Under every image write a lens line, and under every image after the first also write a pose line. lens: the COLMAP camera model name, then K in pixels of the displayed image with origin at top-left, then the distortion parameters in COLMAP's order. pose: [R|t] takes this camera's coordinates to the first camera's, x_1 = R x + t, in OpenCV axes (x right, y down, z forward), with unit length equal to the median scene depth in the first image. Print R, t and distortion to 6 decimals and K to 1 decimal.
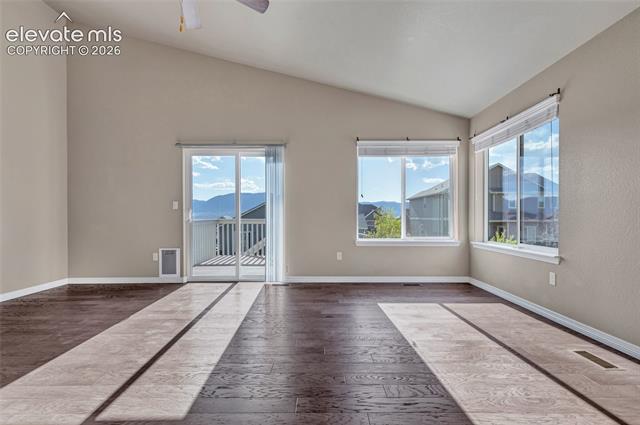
lens RADIAL K [[293.3, 0, 321.7], [0, 293.3, 216.2], [0, 0, 1]] dist [0.007324, 0.001109]
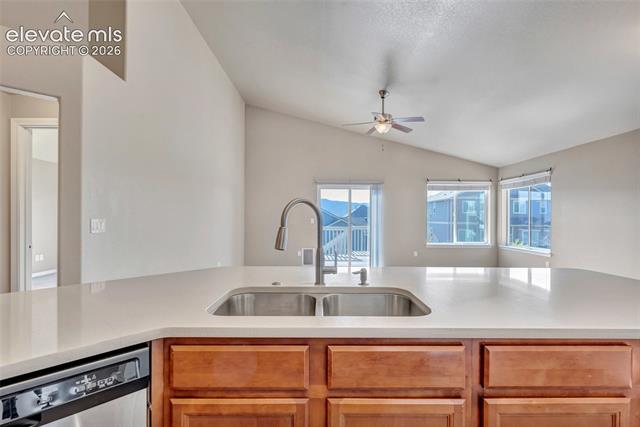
lens RADIAL K [[305.3, 0, 322.6], [0, 305.3, 215.4], [0, 0, 1]] dist [0.003187, 0.000191]
pose [[0.999847, 0.006355, 0.016314, -0.472618], [-0.006270, 0.999967, -0.005254, -0.059326], [-0.016347, 0.005151, 0.999853, -0.639806]]
